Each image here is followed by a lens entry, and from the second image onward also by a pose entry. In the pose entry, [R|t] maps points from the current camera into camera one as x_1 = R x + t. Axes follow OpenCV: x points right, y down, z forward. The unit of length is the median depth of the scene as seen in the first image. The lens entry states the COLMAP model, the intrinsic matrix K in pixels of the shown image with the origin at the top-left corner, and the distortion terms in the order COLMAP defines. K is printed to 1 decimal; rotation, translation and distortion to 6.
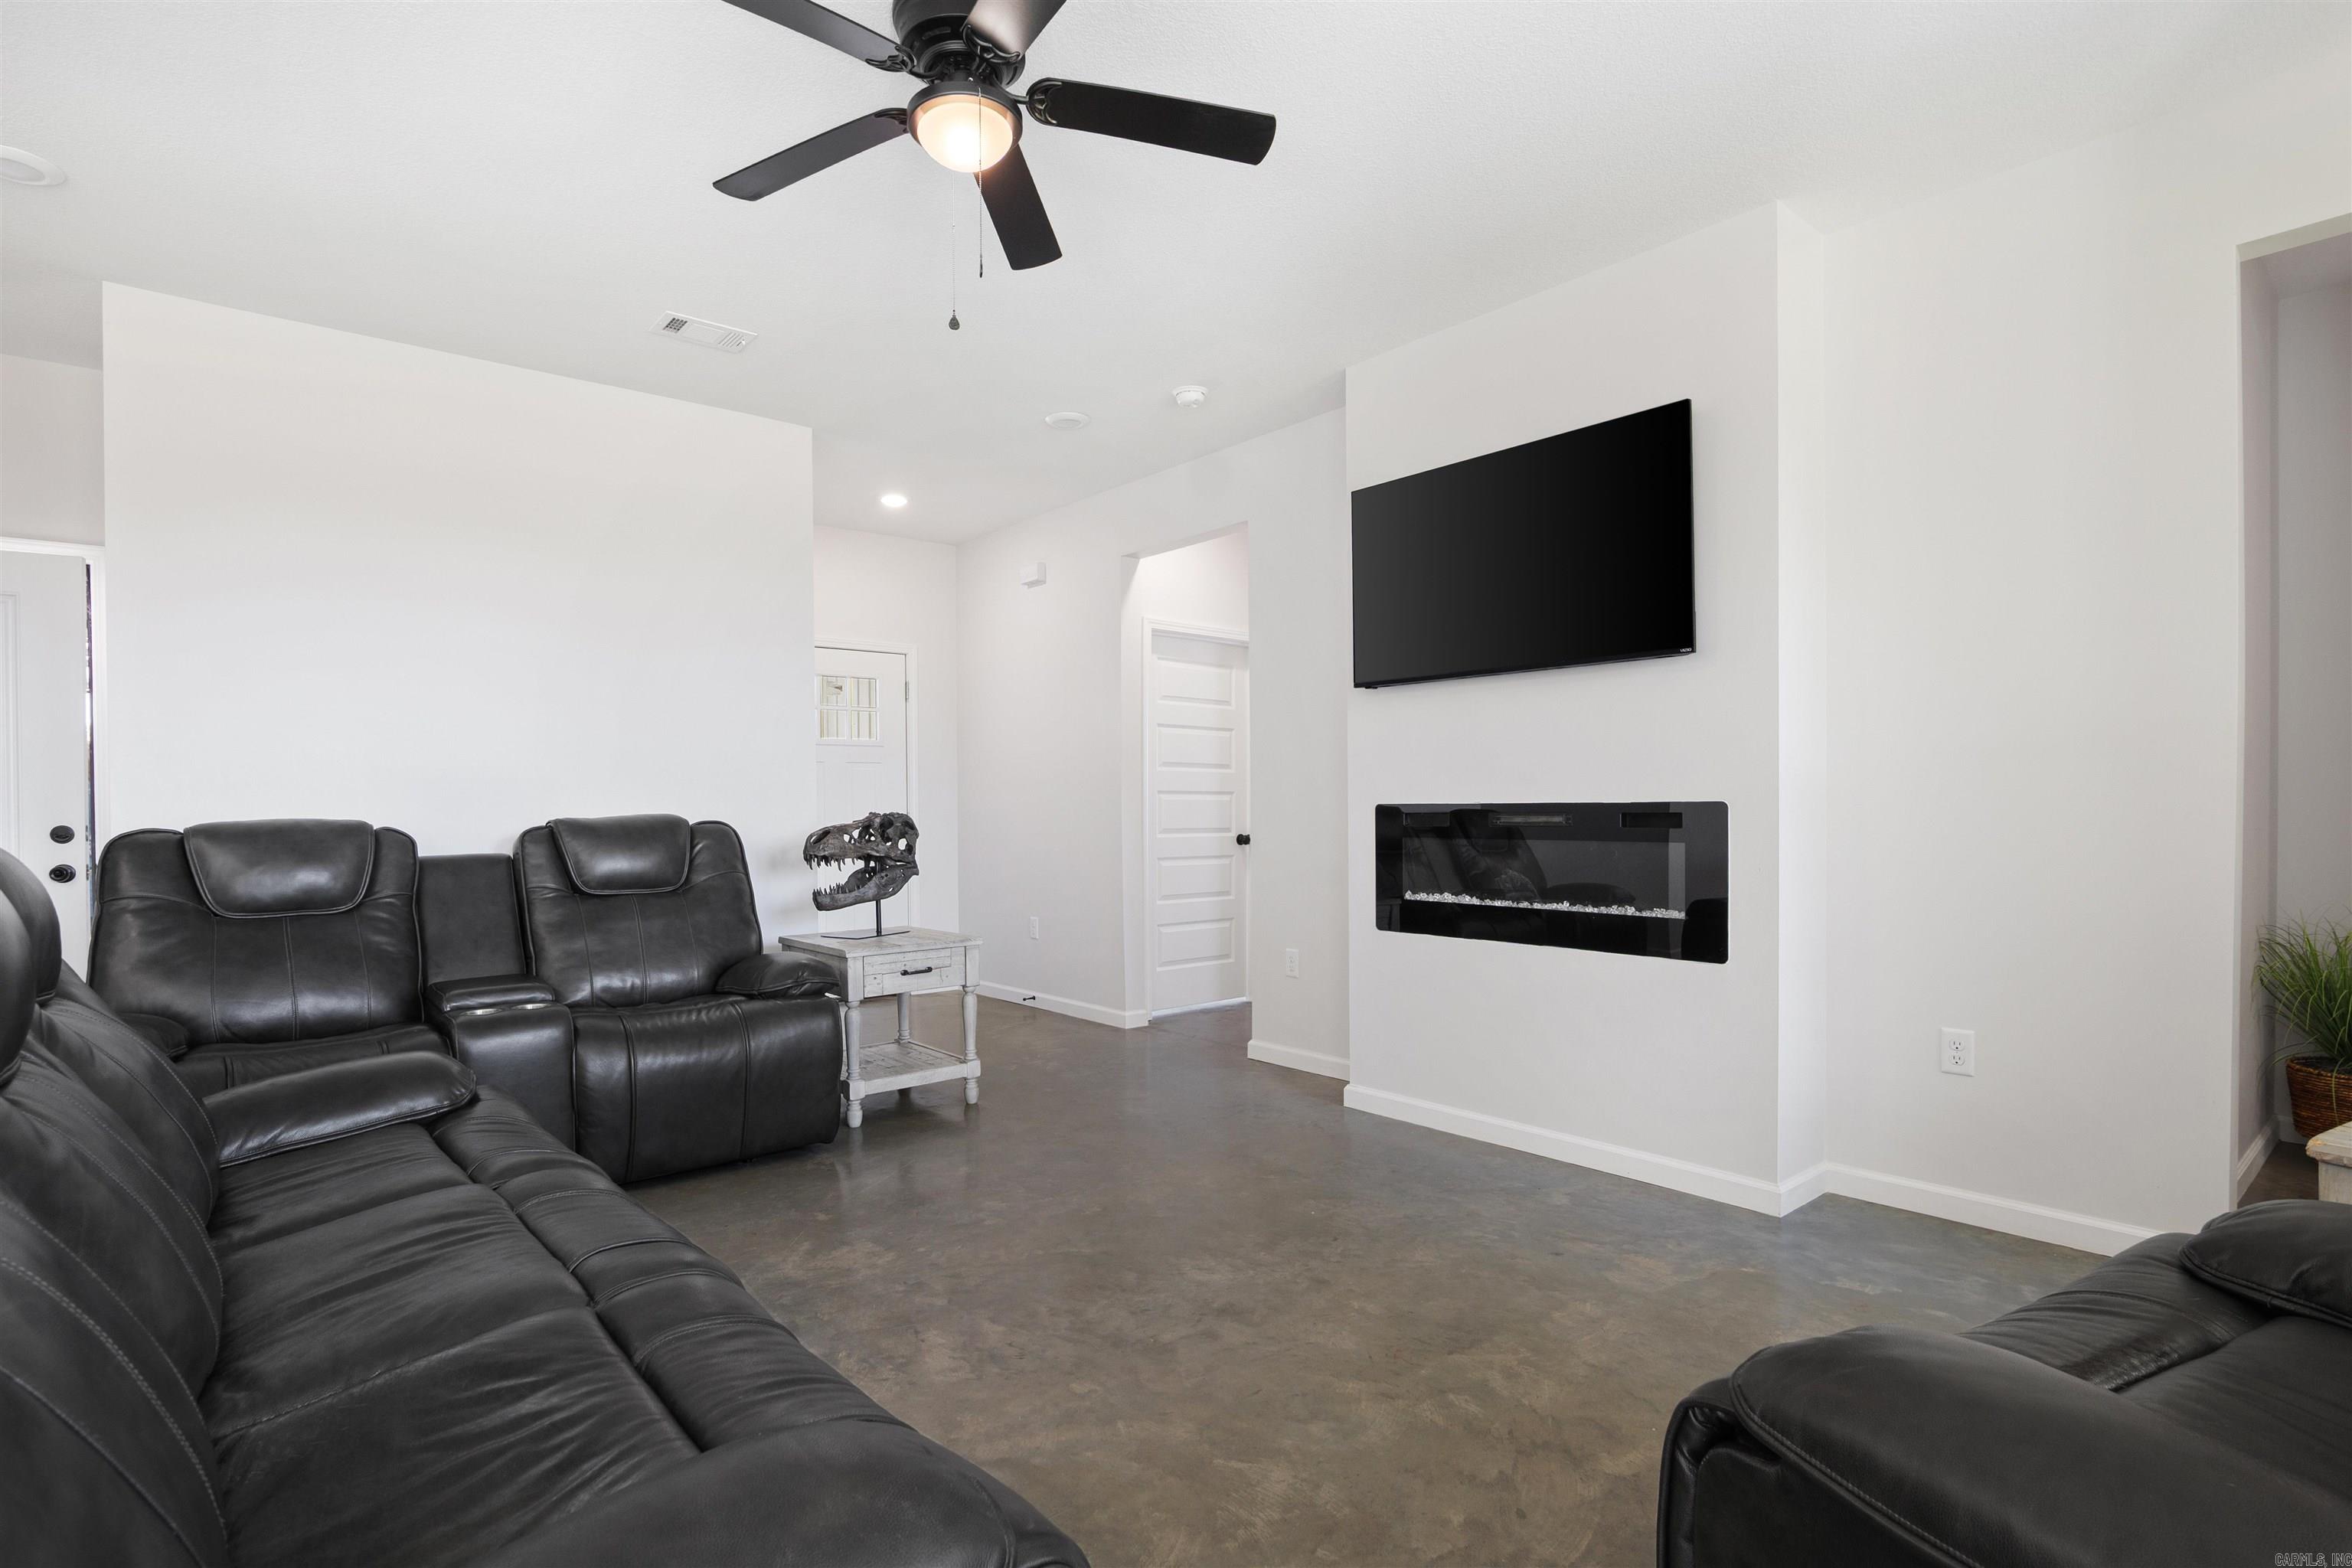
lens RADIAL K [[1145.7, 0, 1173.1], [0, 1145.7, 820.8], [0, 0, 1]] dist [-0.018855, 0.001353]
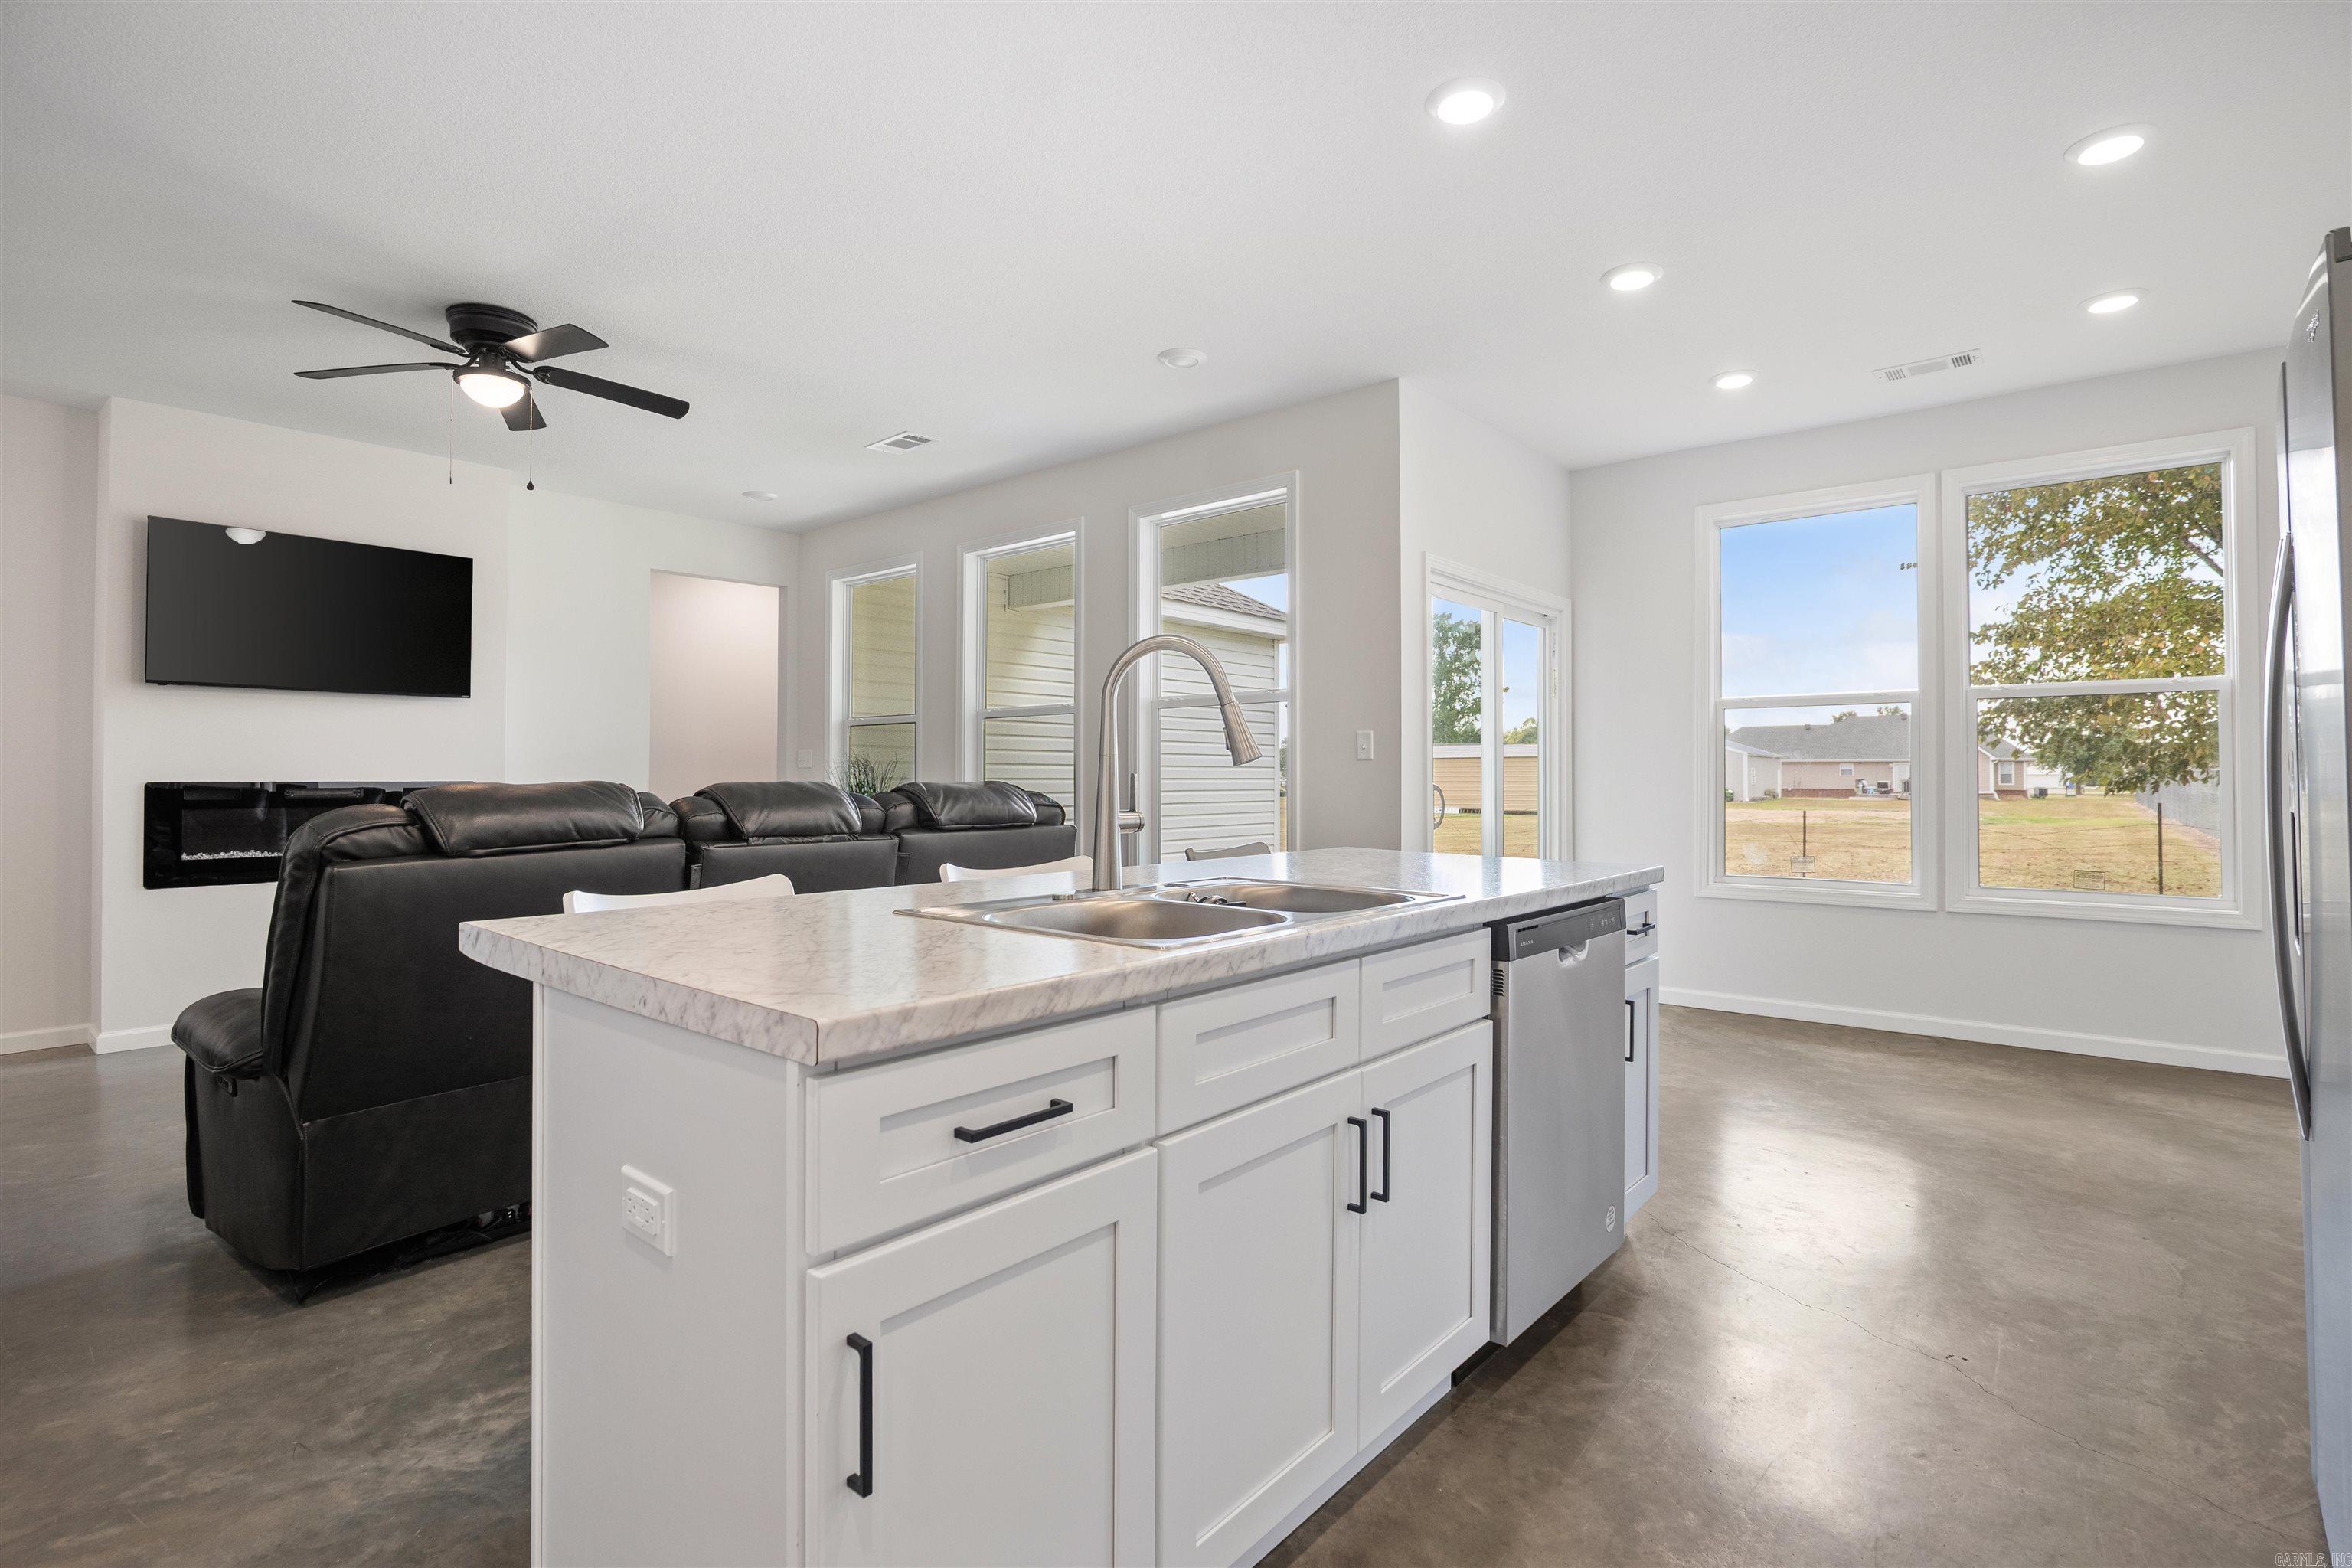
lens RADIAL K [[1117.4, 0, 1181.8], [0, 1117.4, 760.5], [0, 0, 1]] dist [-0.023766, 0.006192]
pose [[-0.167353, 0.028629, 0.985481, -1.073152], [0.016638, 0.999518, -0.026211, 0.010446], [-0.985757, 0.012010, -0.167749, 0.140368]]
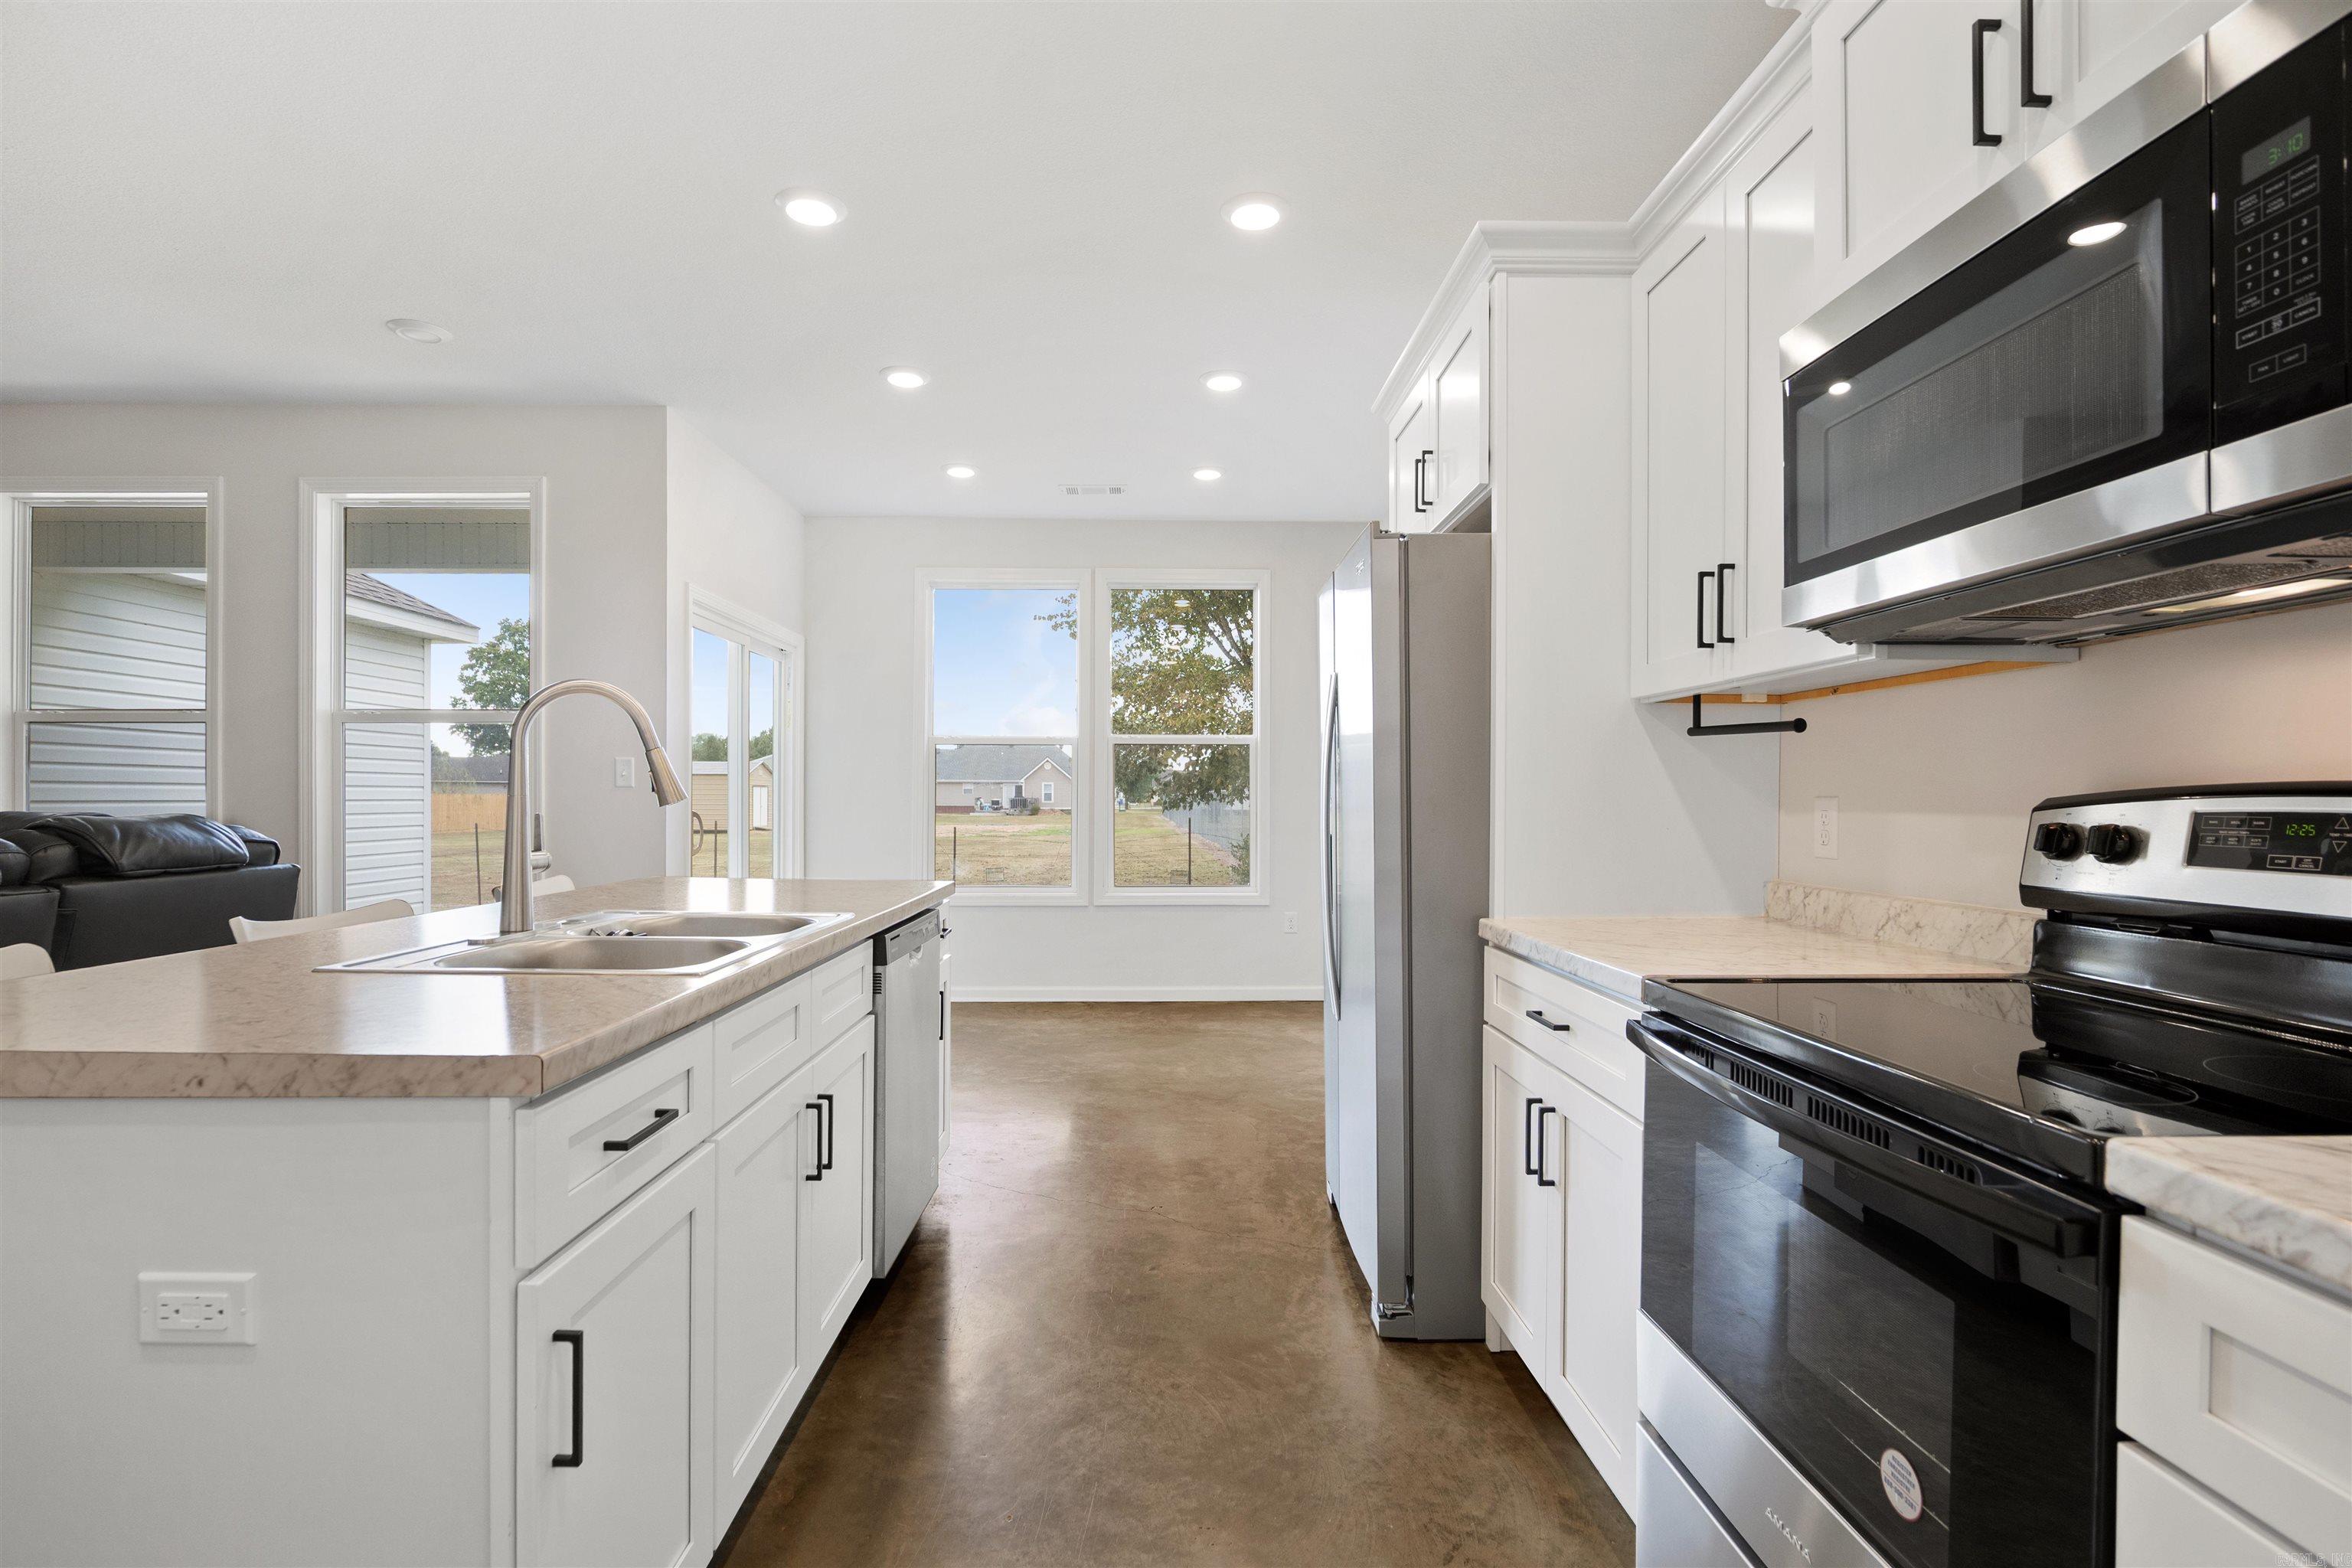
lens RADIAL K [[1114.4, 0, 1179.4], [0, 1114.4, 794.8], [0, 0, 1]] dist [-0.024696, 0.000321]
pose [[-0.782513, 0.011542, 0.622528, -1.106819], [0.016088, 0.999869, 0.001684, -0.001112], [-0.622427, 0.011333, -0.782596, 0.279220]]
